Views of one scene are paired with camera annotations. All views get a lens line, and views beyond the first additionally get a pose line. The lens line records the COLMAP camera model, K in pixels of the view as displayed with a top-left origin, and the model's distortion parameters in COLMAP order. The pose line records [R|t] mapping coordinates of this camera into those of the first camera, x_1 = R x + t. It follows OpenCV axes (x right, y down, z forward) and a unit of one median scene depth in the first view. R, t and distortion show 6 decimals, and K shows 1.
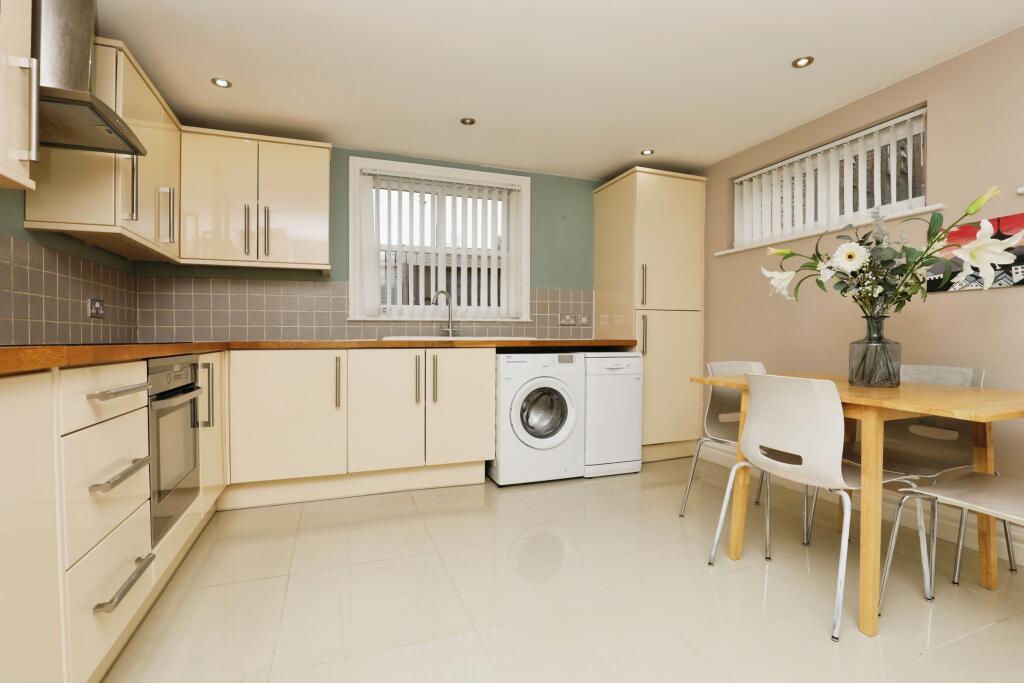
lens RADIAL K [[477.5, 0, 496.6], [0, 477.5, 338.0], [0, 0, 1]] dist [-0.001259, 0.000483]
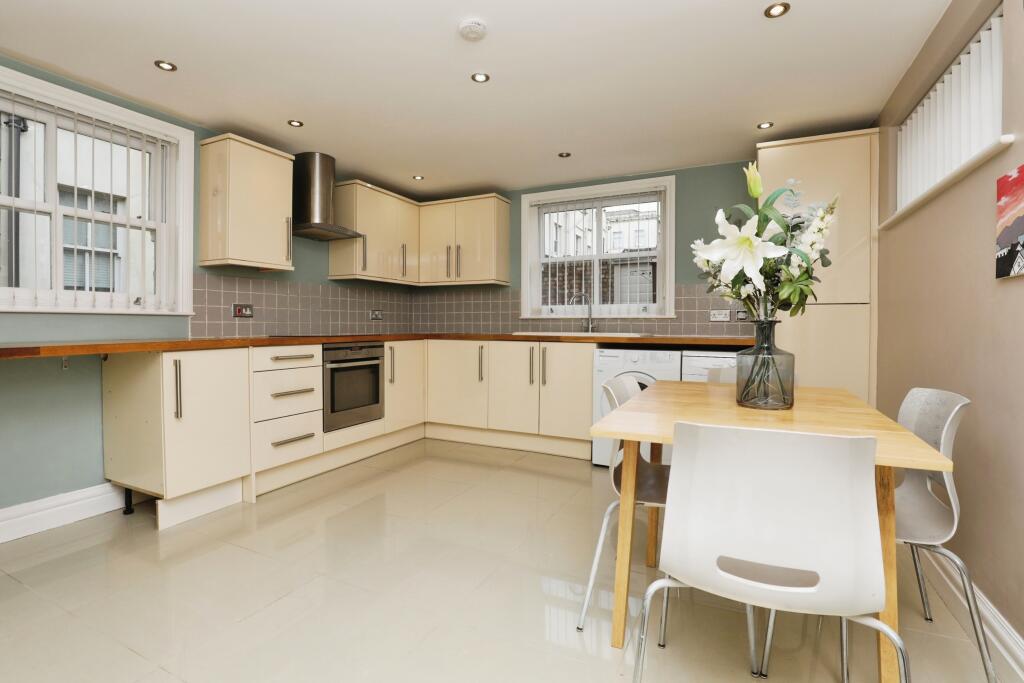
lens RADIAL K [[468.0, 0, 508.3], [0, 468.0, 321.8], [0, 0, 1]] dist [-0.002634, -0.000041]
pose [[0.696974, 0.001858, -0.717094, 0.653481], [-0.007281, 0.999963, -0.004487, -0.023403], [0.717060, 0.008349, 0.696962, 0.073637]]
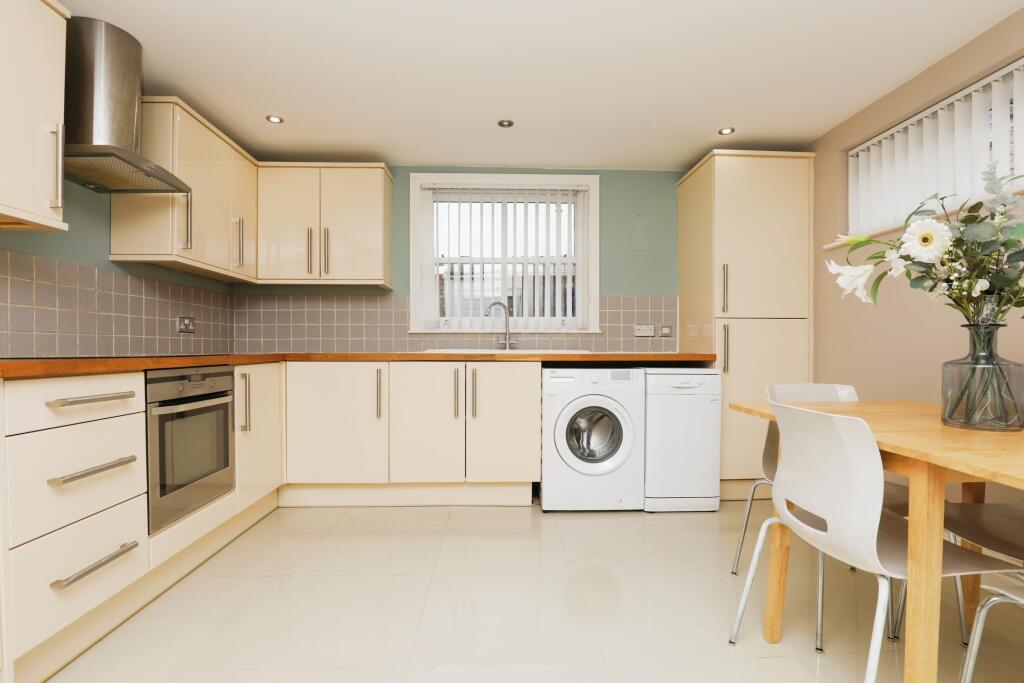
lens RADIAL K [[478.7, 0, 501.1], [0, 478.7, 345.3], [0, 0, 1]] dist [-0.011761, 0.000610]
pose [[0.952594, 0.001829, -0.304240, 0.207503], [-0.003708, 0.999977, -0.005597, -0.005907], [0.304223, 0.006460, 0.952579, 0.088601]]
